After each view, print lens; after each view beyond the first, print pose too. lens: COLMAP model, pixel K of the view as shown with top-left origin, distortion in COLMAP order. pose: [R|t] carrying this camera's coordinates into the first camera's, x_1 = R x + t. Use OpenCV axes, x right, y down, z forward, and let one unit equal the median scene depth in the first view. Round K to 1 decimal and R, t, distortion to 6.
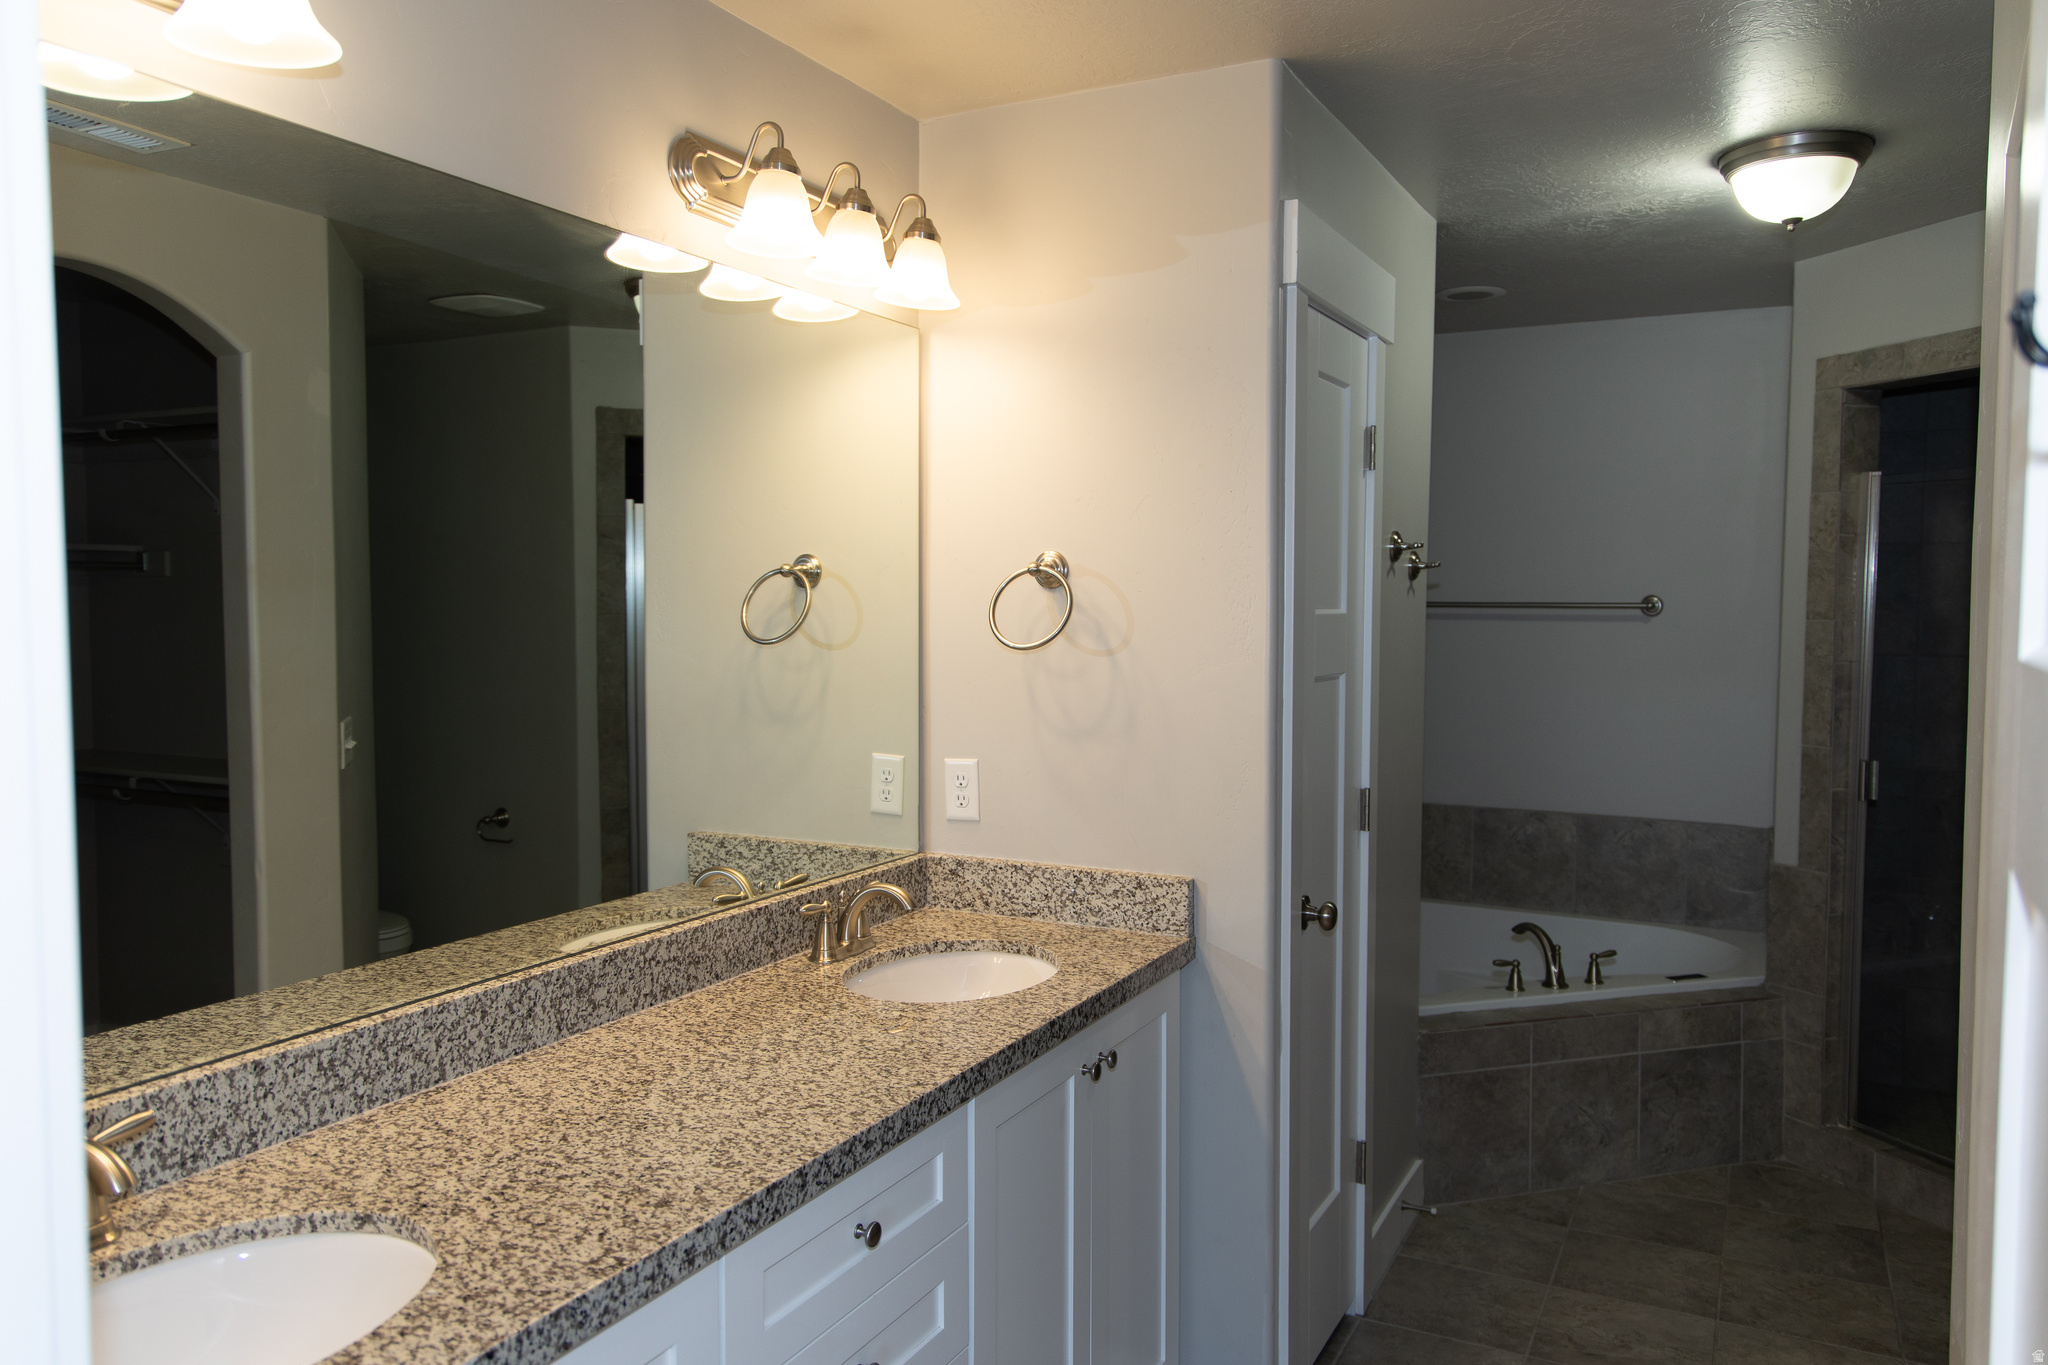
lens RADIAL K [[1368.9, 0, 1033.6], [0, 1368.9, 683.7], [0, 0, 1]] dist [0.002877, -0.001997]
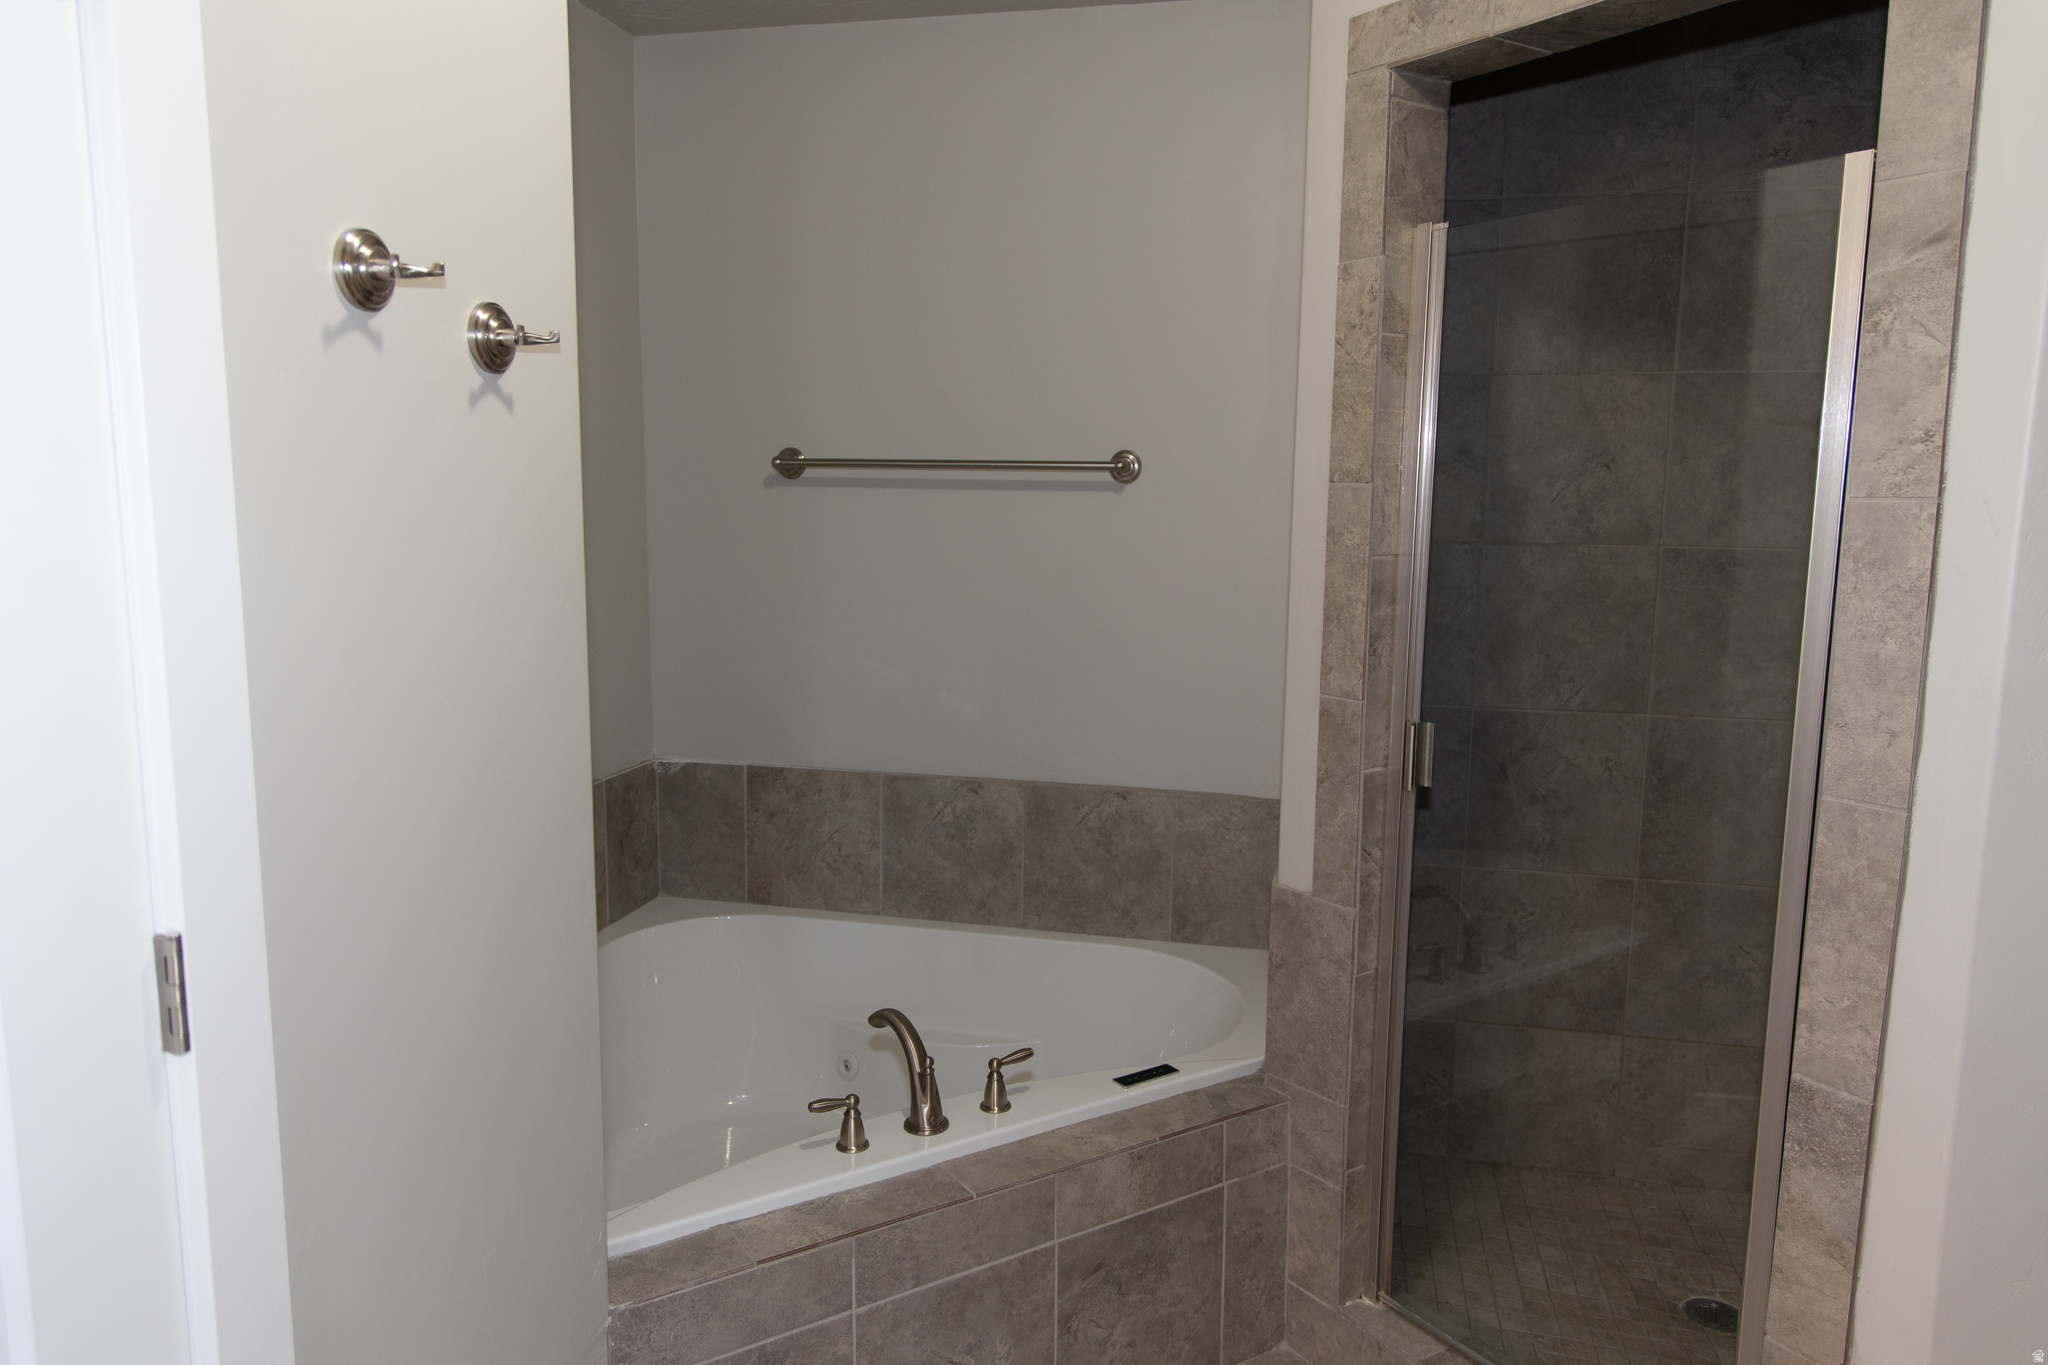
lens RADIAL K [[1318.2, 0, 1032.6], [0, 1318.2, 677.5], [0, 0, 1]] dist [-0.011390, -0.001210]
pose [[0.962649, -0.028783, 0.269218, 0.293624], [0.005898, 0.996327, 0.085431, -0.013052], [-0.270688, -0.080652, 0.959283, 0.496970]]
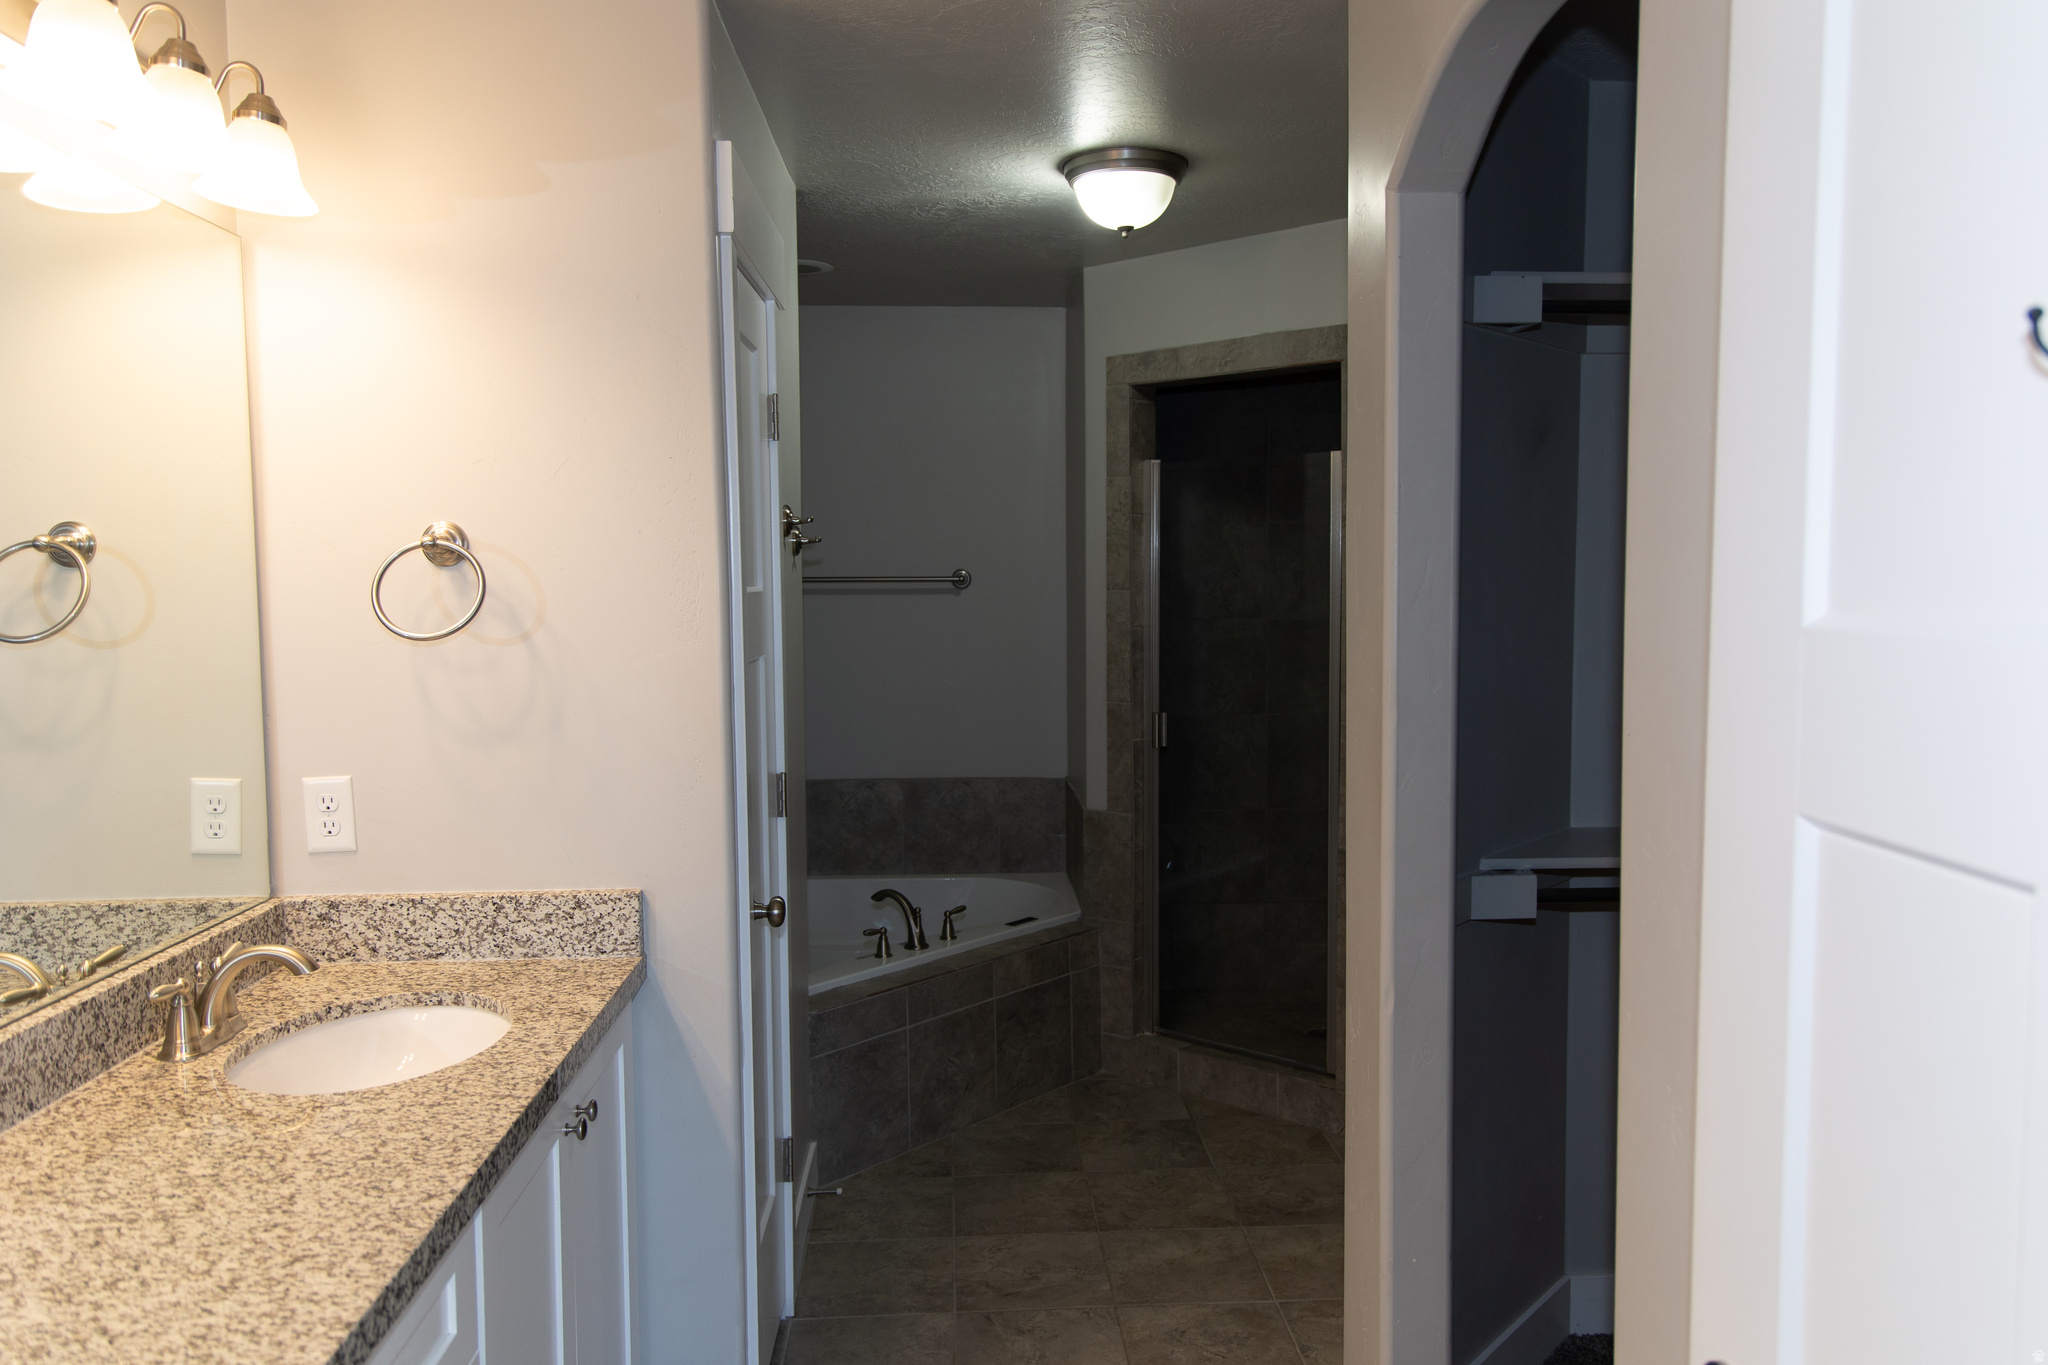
lens RADIAL K [[1384.2, 0, 987.6], [0, 1384.2, 679.4], [0, 0, 1]] dist [0.016283, -0.019312]
pose [[0.865723, -0.045429, 0.498458, -0.089545], [0.037884, 0.998963, 0.025248, -0.006353], [-0.499088, -0.002975, 0.866546, 0.068454]]
